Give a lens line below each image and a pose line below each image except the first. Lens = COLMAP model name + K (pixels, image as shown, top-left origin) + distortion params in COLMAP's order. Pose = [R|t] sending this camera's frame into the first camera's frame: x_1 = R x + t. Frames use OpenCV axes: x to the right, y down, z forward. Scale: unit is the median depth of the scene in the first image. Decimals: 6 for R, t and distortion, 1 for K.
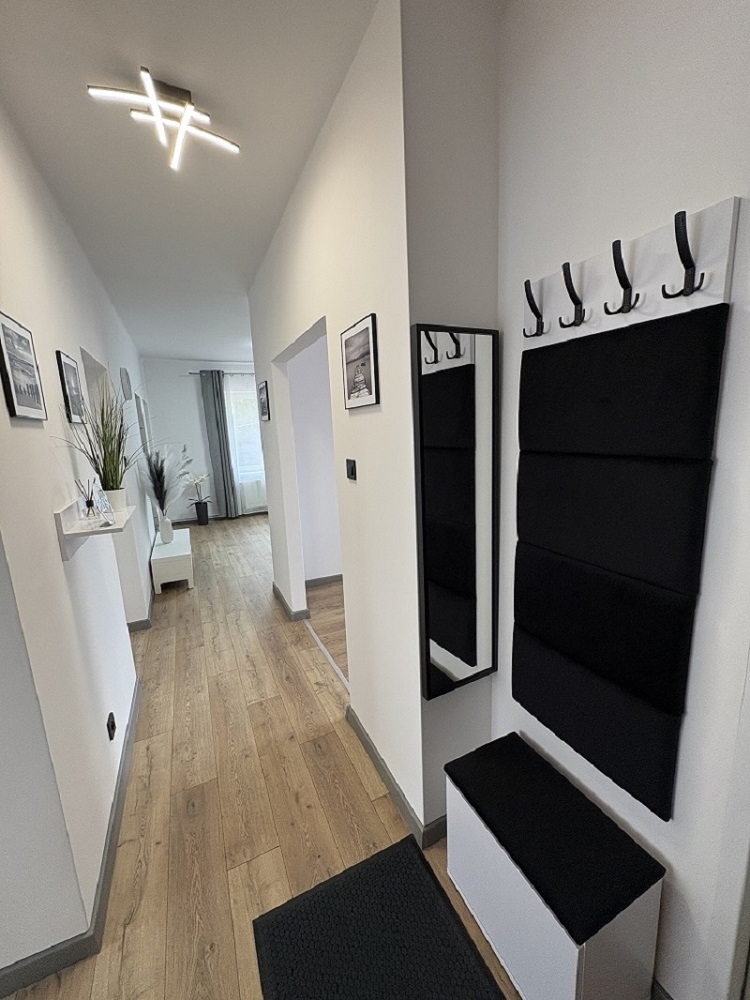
lens RADIAL K [[396.9, 0, 374.8], [0, 396.9, 497.9], [0, 0, 1]] dist [-0.001922, 0.001004]
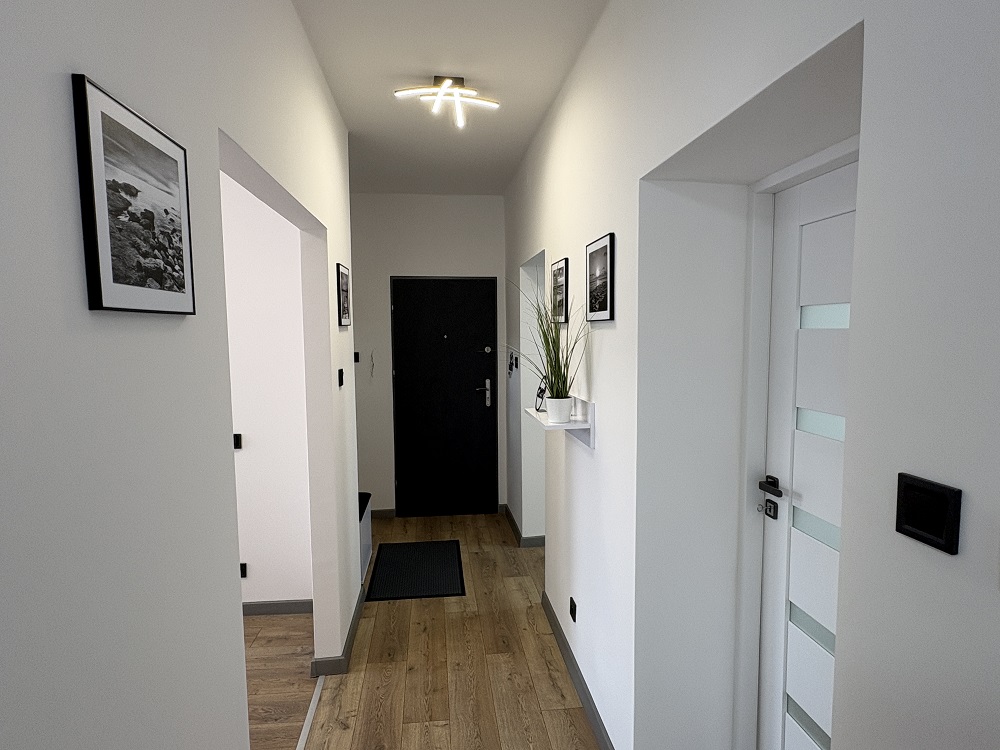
lens RADIAL K [[556.5, 0, 496.6], [0, 556.5, 377.9], [0, 0, 1]] dist [-0.001897, 0.000596]
pose [[-0.944708, 0.027092, 0.326793, -0.706657], [0.111164, 0.964028, 0.241438, -0.286334], [-0.308496, 0.264416, -0.913736, 1.634965]]
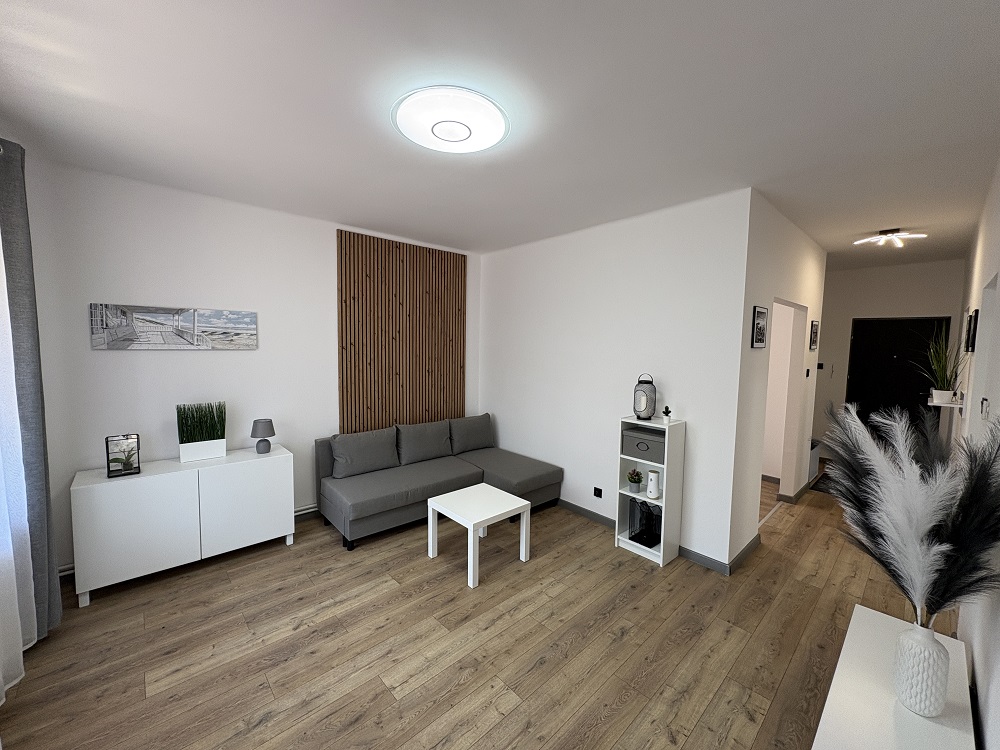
lens RADIAL K [[396.9, 0, 499.3], [0, 396.9, 374.3], [0, 0, 1]] dist [-0.001922, 0.001004]
pose [[-0.291887, -0.033751, 0.955857, -1.313865], [0.170986, 0.981436, 0.086868, -0.428826], [-0.941045, 0.188794, -0.280697, 2.472817]]
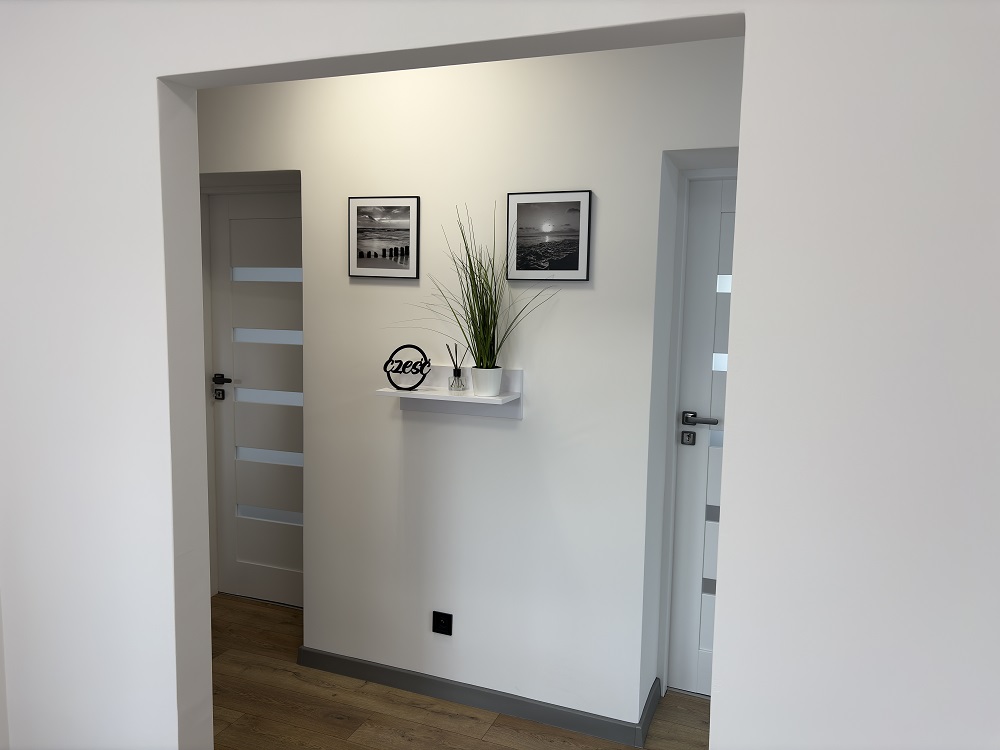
lens RADIAL K [[766.9, 0, 493.5], [0, 766.9, 379.1], [0, 0, 1]] dist [0.047558, -0.003846]
pose [[-0.739411, 0.113403, -0.663635, 0.234673], [-0.107301, 0.953262, 0.282448, -0.314253], [0.664649, 0.280054, -0.692684, 1.532136]]
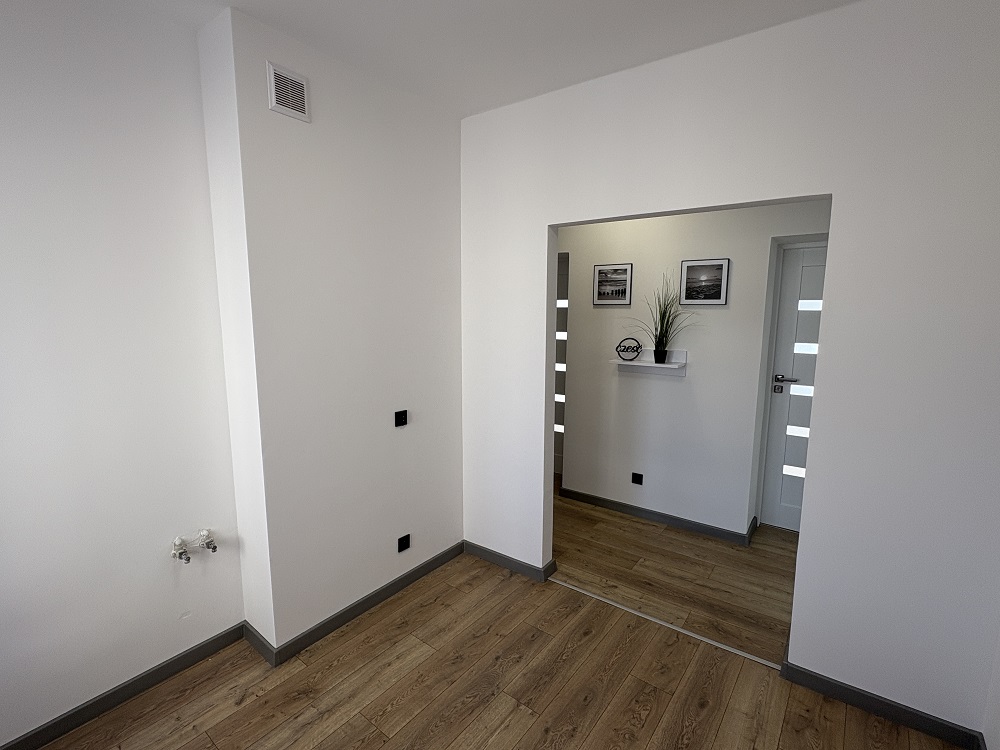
lens RADIAL K [[474.0, 0, 494.2], [0, 474.0, 377.9], [0, 0, 1]] dist [-0.009624, 0.003725]
pose [[-0.884493, 0.115579, -0.452011, 0.568873], [-0.044557, 0.943475, 0.328435, -0.362497], [0.464421, 0.310639, -0.829347, 1.670348]]
